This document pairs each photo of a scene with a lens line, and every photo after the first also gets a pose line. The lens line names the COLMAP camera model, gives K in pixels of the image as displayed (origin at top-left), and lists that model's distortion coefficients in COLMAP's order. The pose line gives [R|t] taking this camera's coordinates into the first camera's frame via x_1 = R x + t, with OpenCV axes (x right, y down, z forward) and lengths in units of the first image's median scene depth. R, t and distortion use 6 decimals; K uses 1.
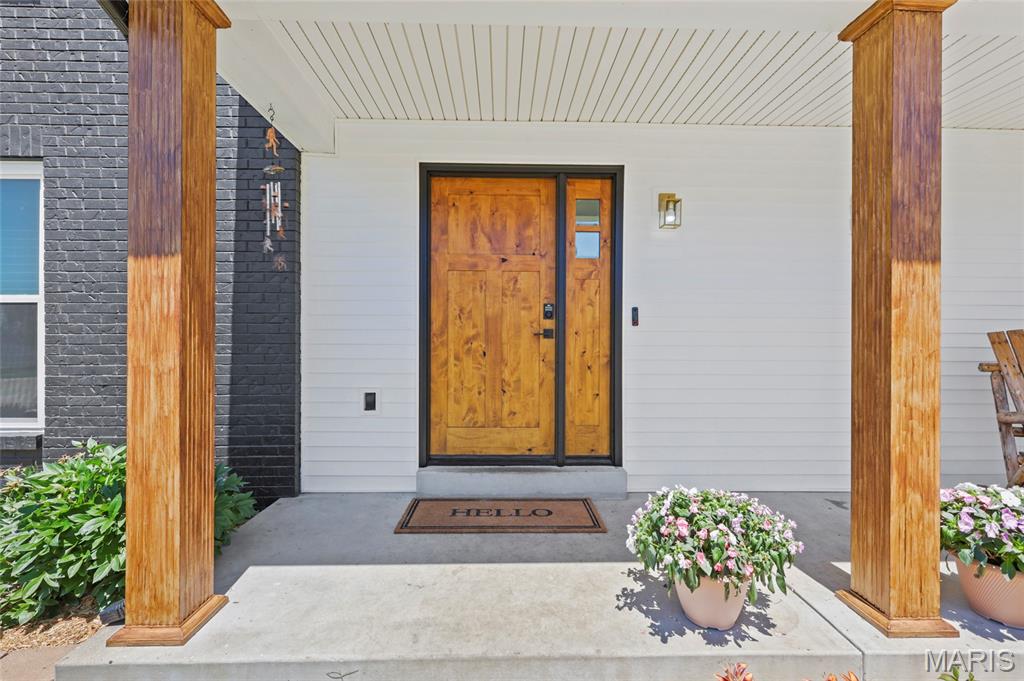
lens RADIAL K [[445.4, 0, 513.0], [0, 445.4, 338.3], [0, 0, 1]] dist [0.004153, -0.001480]
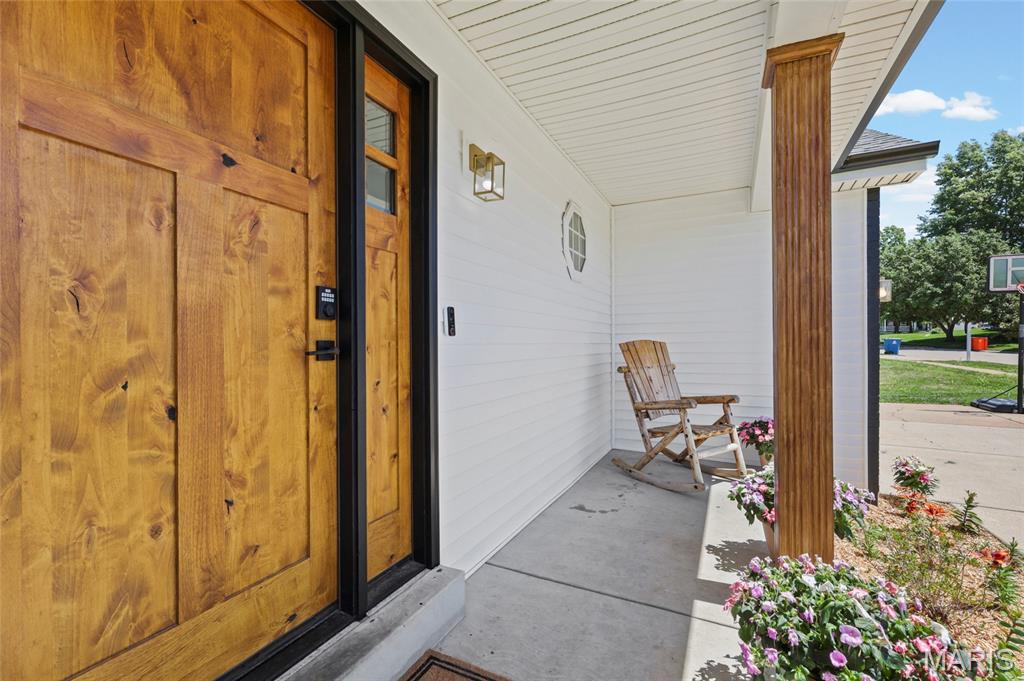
lens RADIAL K [[445.4, 0, 510.4], [0, 445.4, 343.4], [0, 0, 1]] dist [0.004153, -0.001480]
pose [[0.470288, -0.007188, 0.882484, -0.244892], [0.001234, 0.999971, 0.007487, -0.021203], [-0.882512, -0.002432, 0.470283, 0.604920]]
